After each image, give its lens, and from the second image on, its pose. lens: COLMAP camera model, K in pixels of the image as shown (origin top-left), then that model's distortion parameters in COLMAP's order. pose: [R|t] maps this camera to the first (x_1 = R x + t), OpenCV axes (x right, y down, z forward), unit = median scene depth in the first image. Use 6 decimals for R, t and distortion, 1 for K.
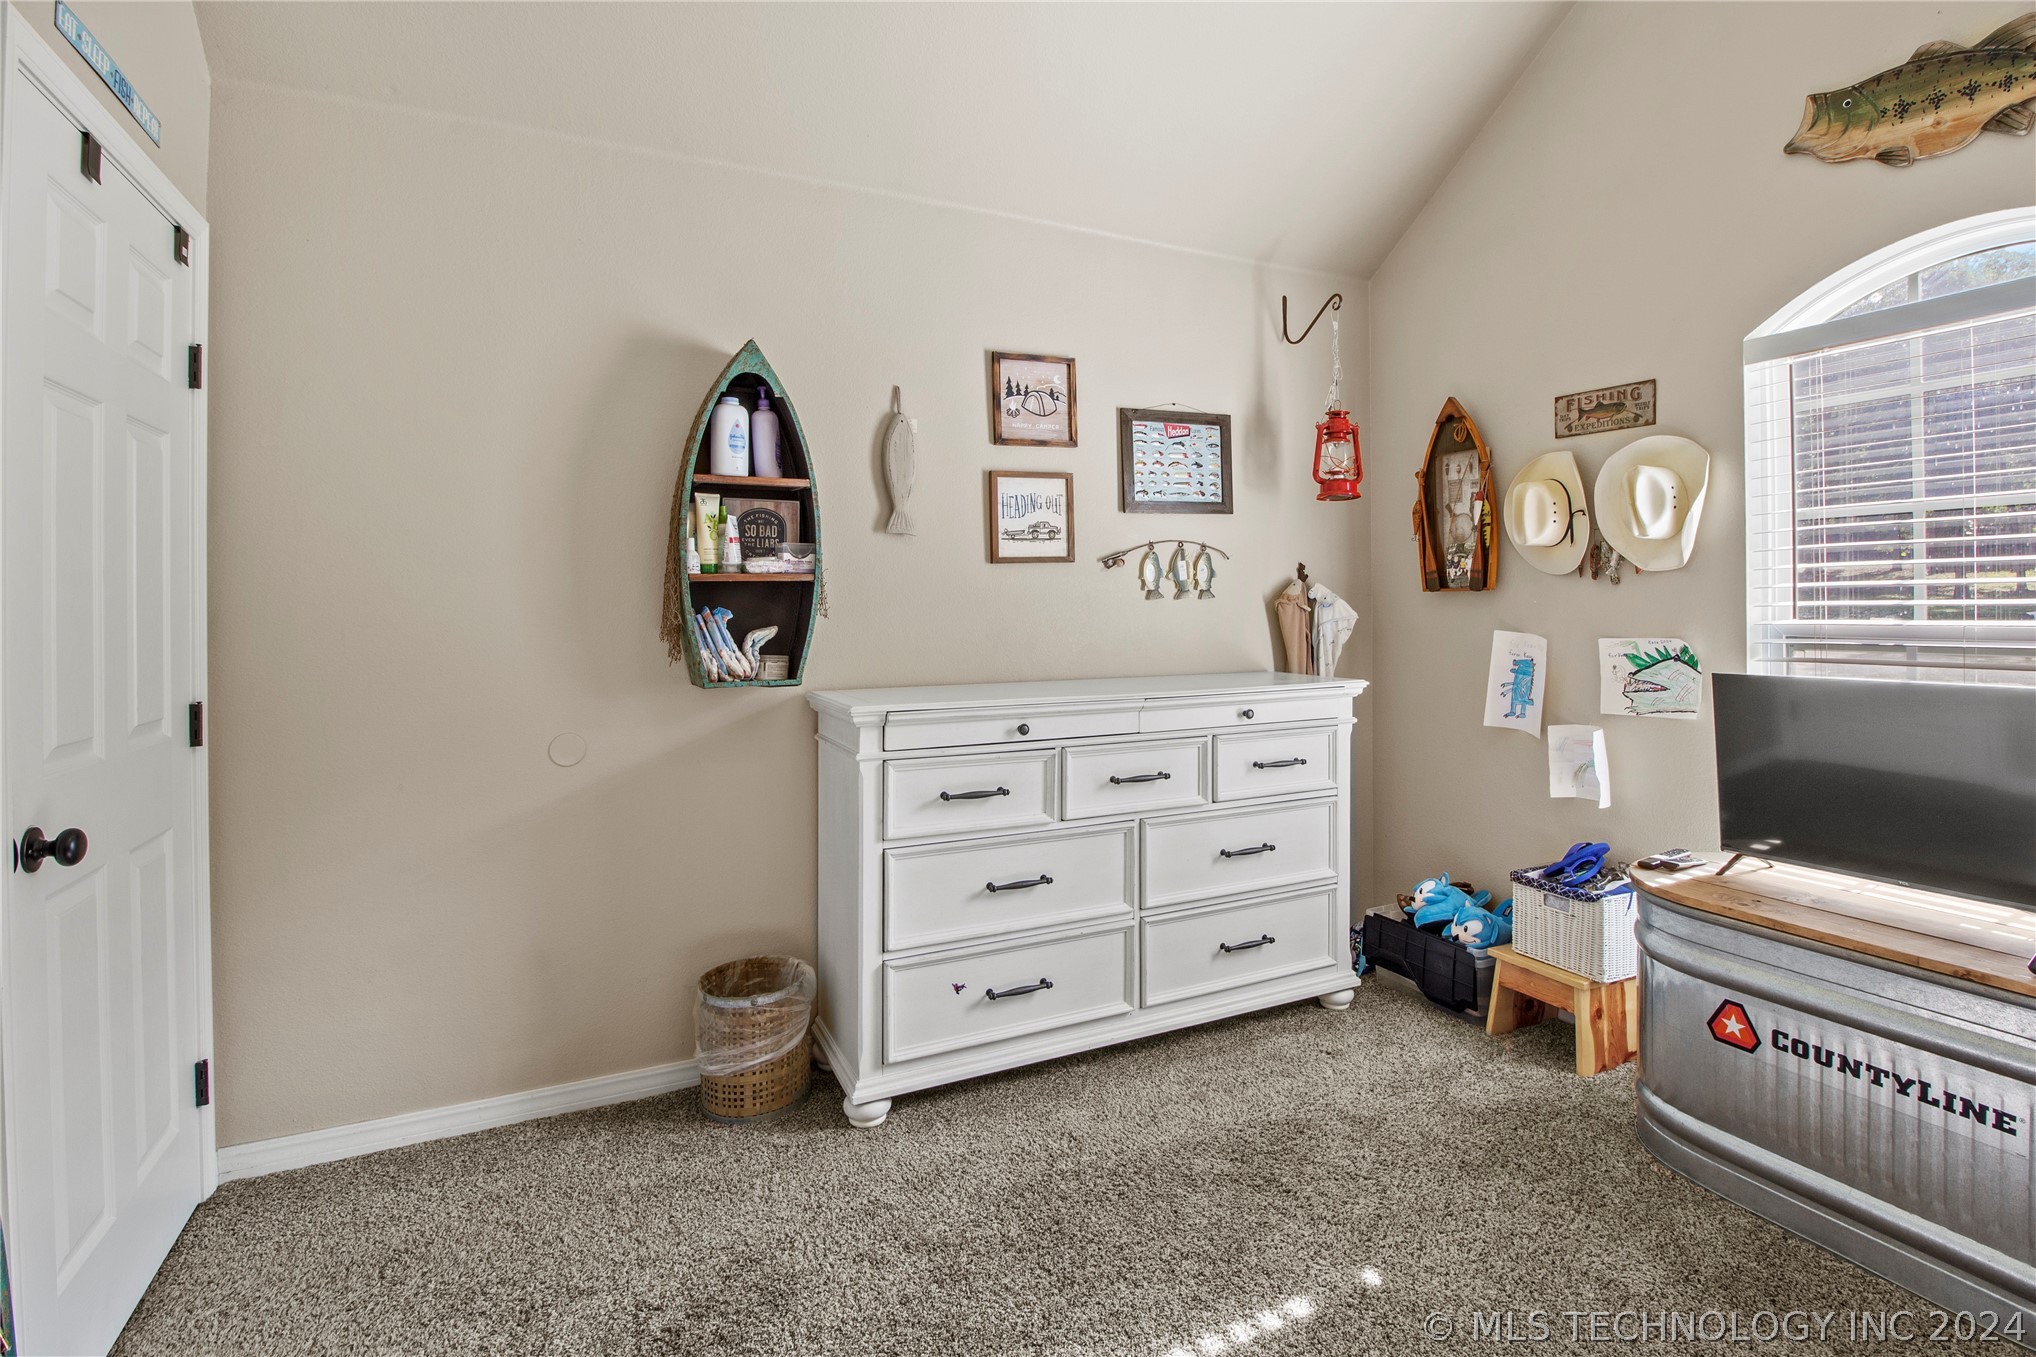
lens RADIAL K [[995.9, 0, 1025.5], [0, 995.9, 613.9], [0, 0, 1]] dist [-0.001753, -0.000746]
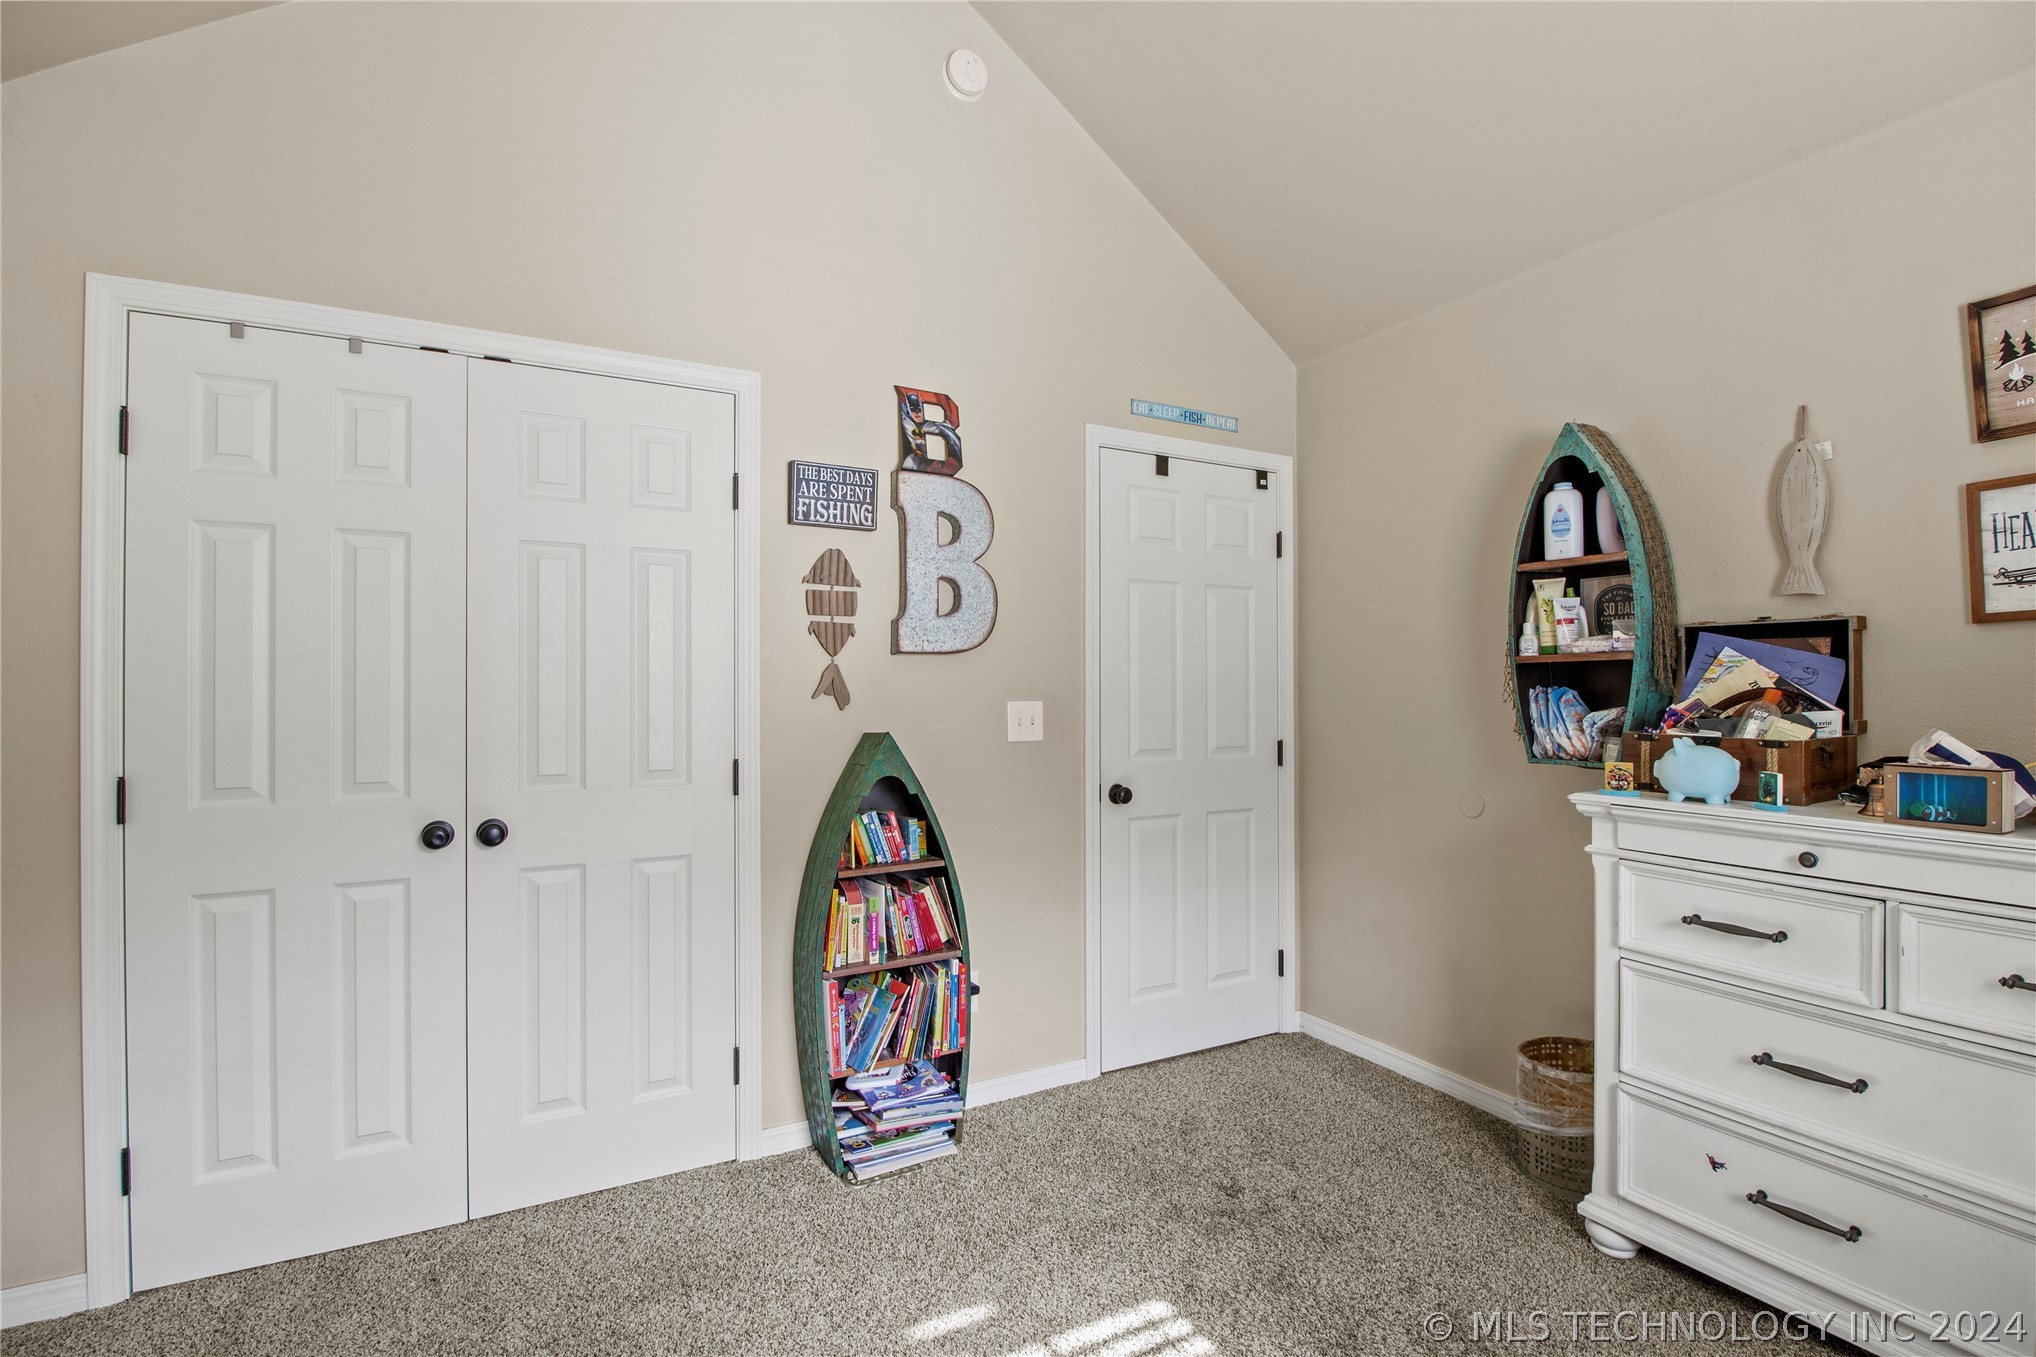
lens RADIAL K [[943.4, 0, 1018.0], [0, 943.4, 678.5], [0, 0, 1]] dist [-0.000432, -0.000052]
pose [[0.049537, 0.001280, -0.998771, 0.652637], [-0.003545, 0.999993, 0.001106, -0.014675], [0.998766, 0.003486, 0.049541, 0.391003]]
